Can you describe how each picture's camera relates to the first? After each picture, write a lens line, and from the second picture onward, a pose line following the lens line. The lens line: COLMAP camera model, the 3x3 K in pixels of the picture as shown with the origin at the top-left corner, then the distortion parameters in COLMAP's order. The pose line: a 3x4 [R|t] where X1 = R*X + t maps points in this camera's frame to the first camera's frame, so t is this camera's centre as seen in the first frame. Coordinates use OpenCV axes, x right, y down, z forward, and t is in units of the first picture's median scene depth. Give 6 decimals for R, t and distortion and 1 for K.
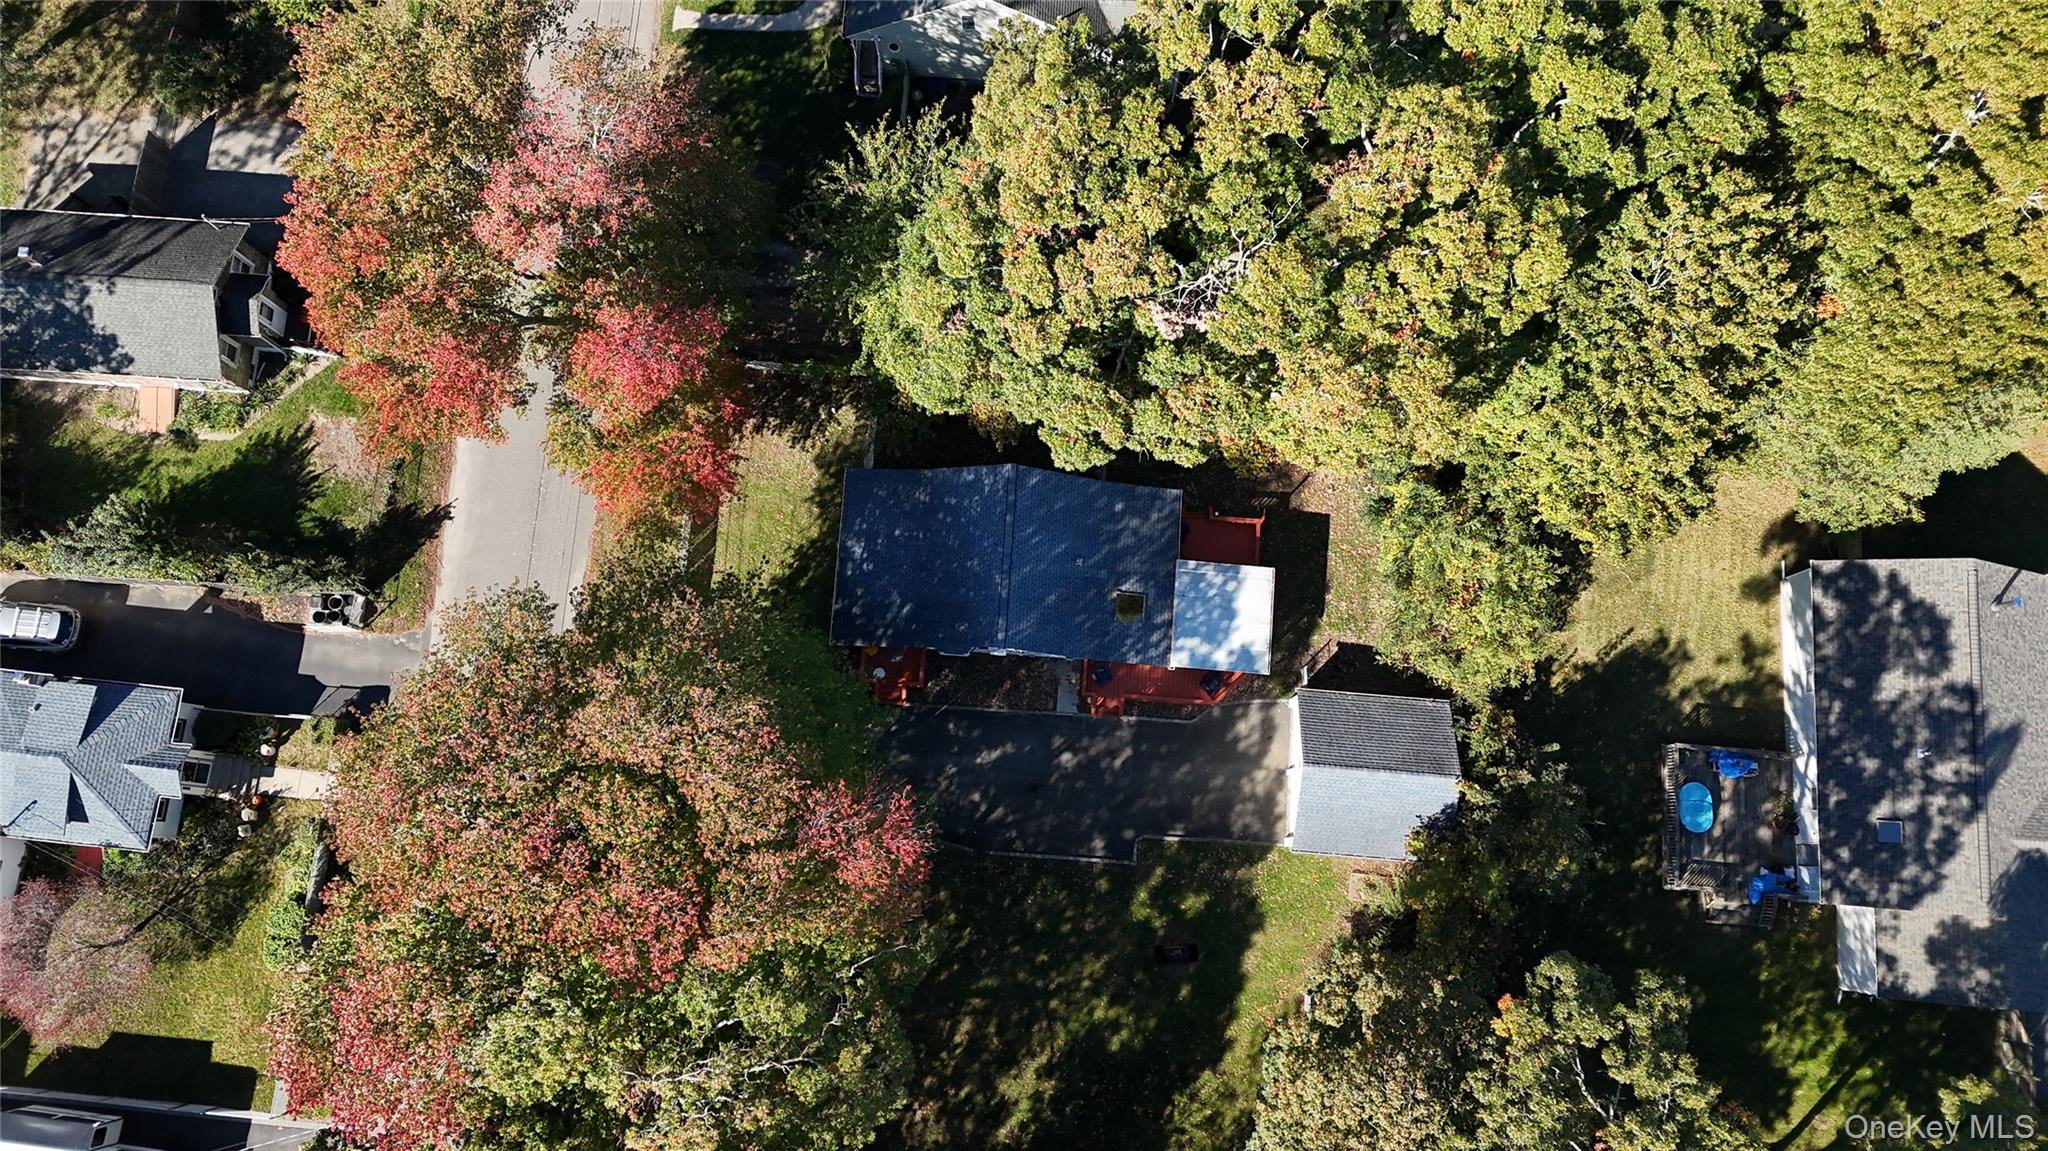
lens RADIAL K [[1433.5, 0, 1024.0], [0, 1433.5, 575.5], [0, 0, 1]] dist [-0.020022, -0.002633]
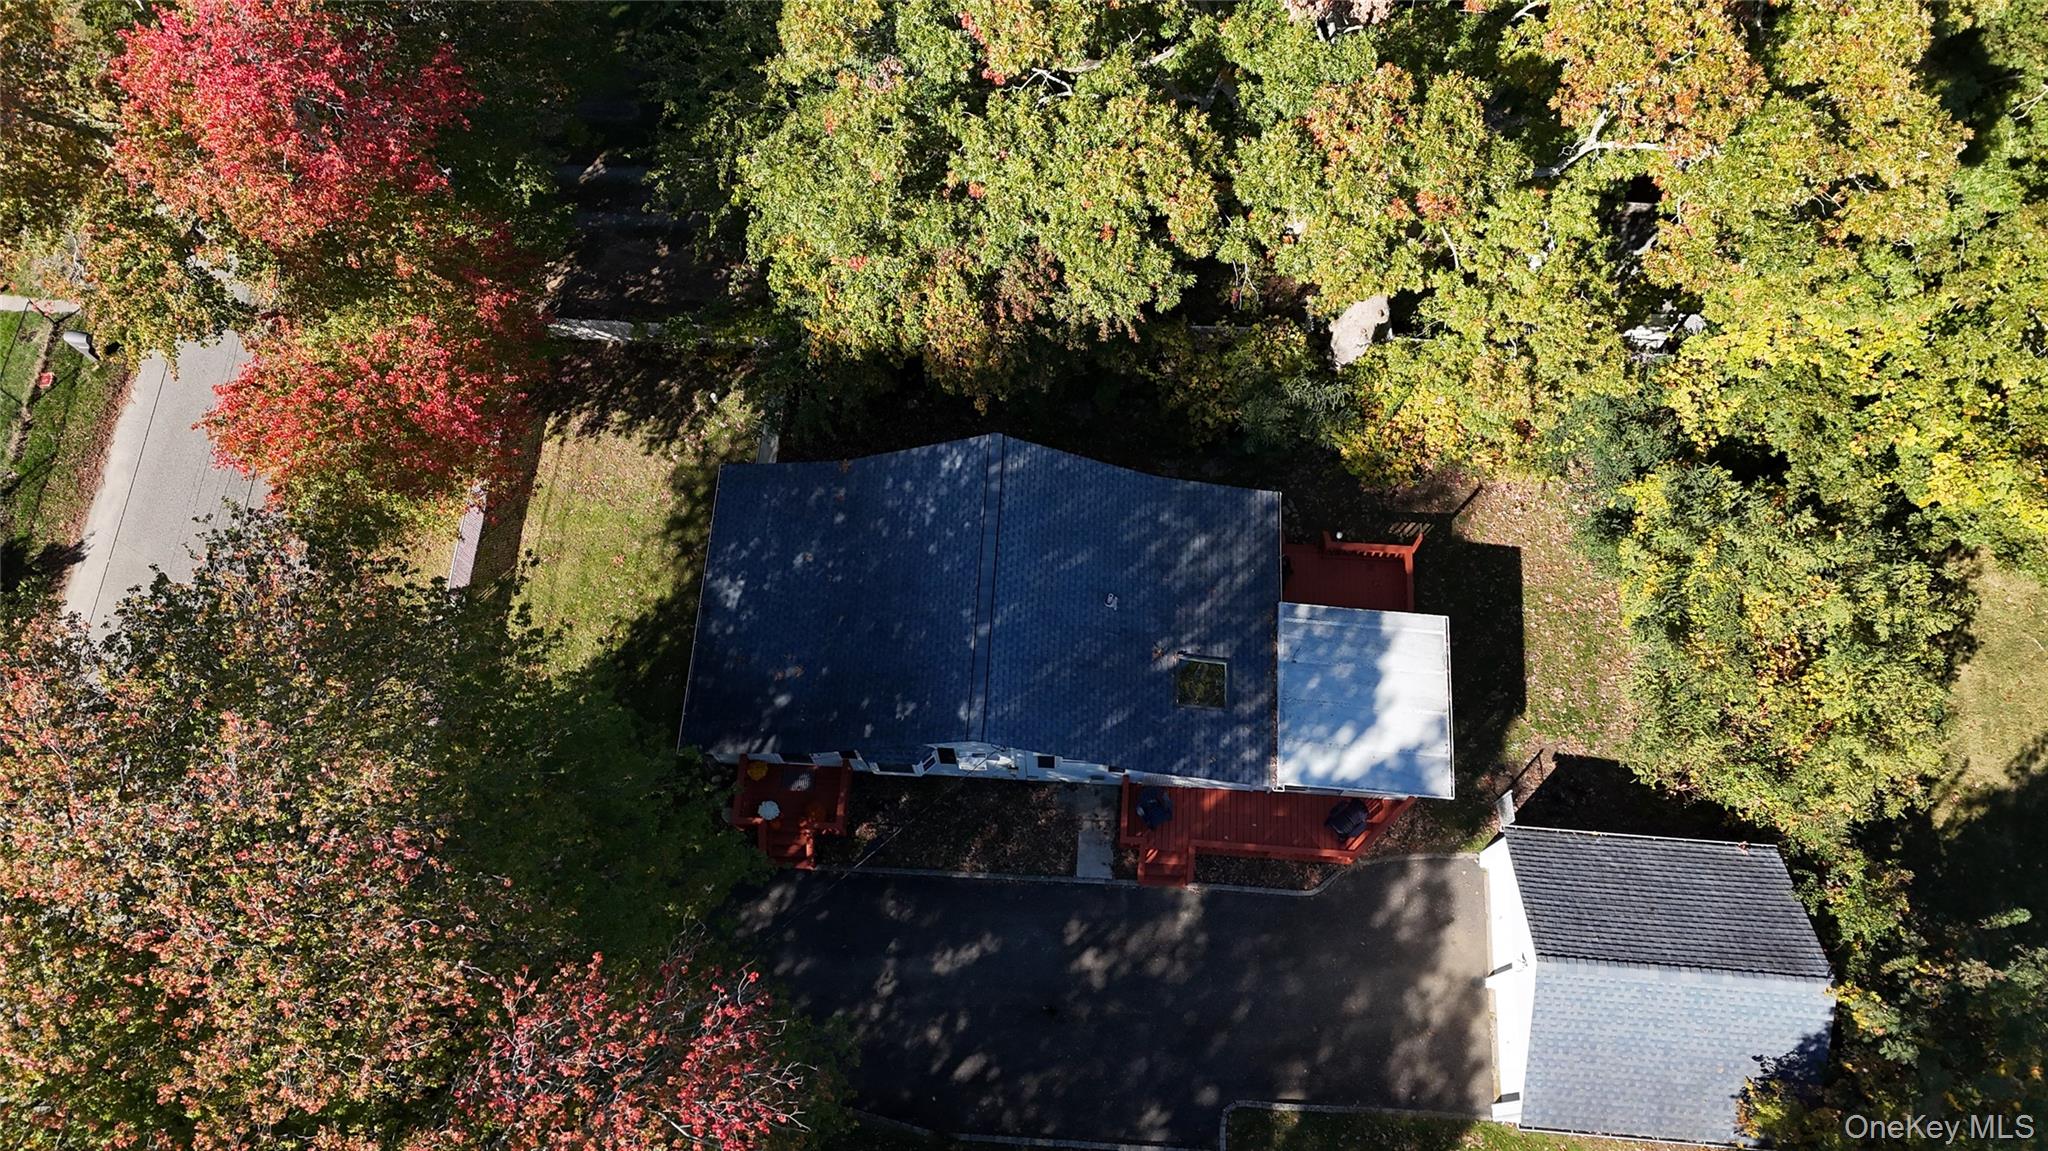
lens RADIAL K [[1433.5, 0, 1024.0], [0, 1433.5, 575.5], [0, 0, 1]] dist [-0.020022, -0.002633]
pose [[0.999996, -0.000670, -0.002581, 0.005166], [0.000178, 0.982506, -0.186233, 0.086777], [0.002661, 0.186232, 0.982502, 0.430120]]
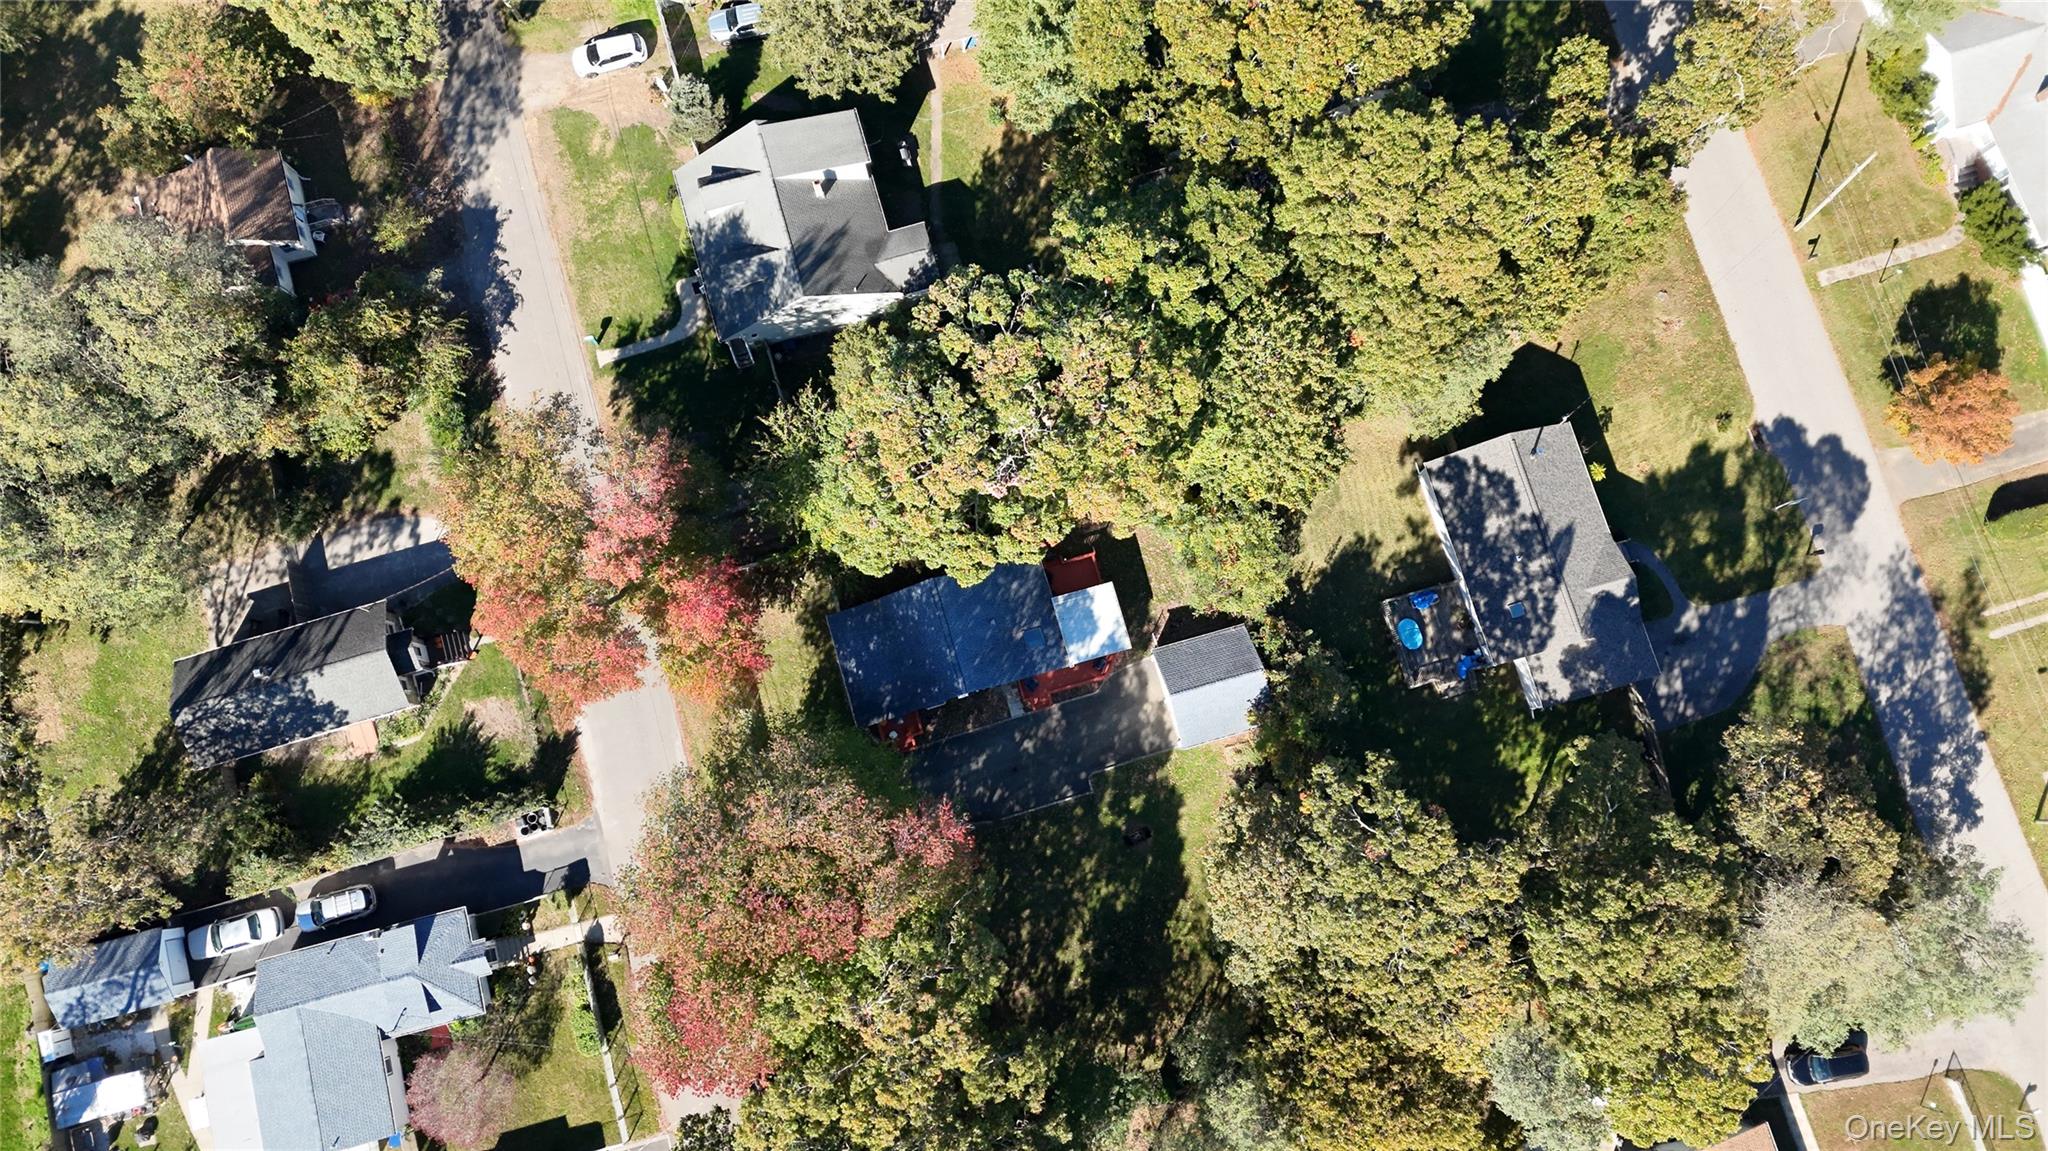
lens RADIAL K [[1433.5, 0, 1024.0], [0, 1433.5, 575.5], [0, 0, 1]] dist [-0.020022, -0.002633]
pose [[0.937105, -0.343118, 0.064067, -0.010085], [0.341352, 0.939204, 0.037073, -0.101450], [-0.072893, -0.012872, 0.997257, -0.536992]]
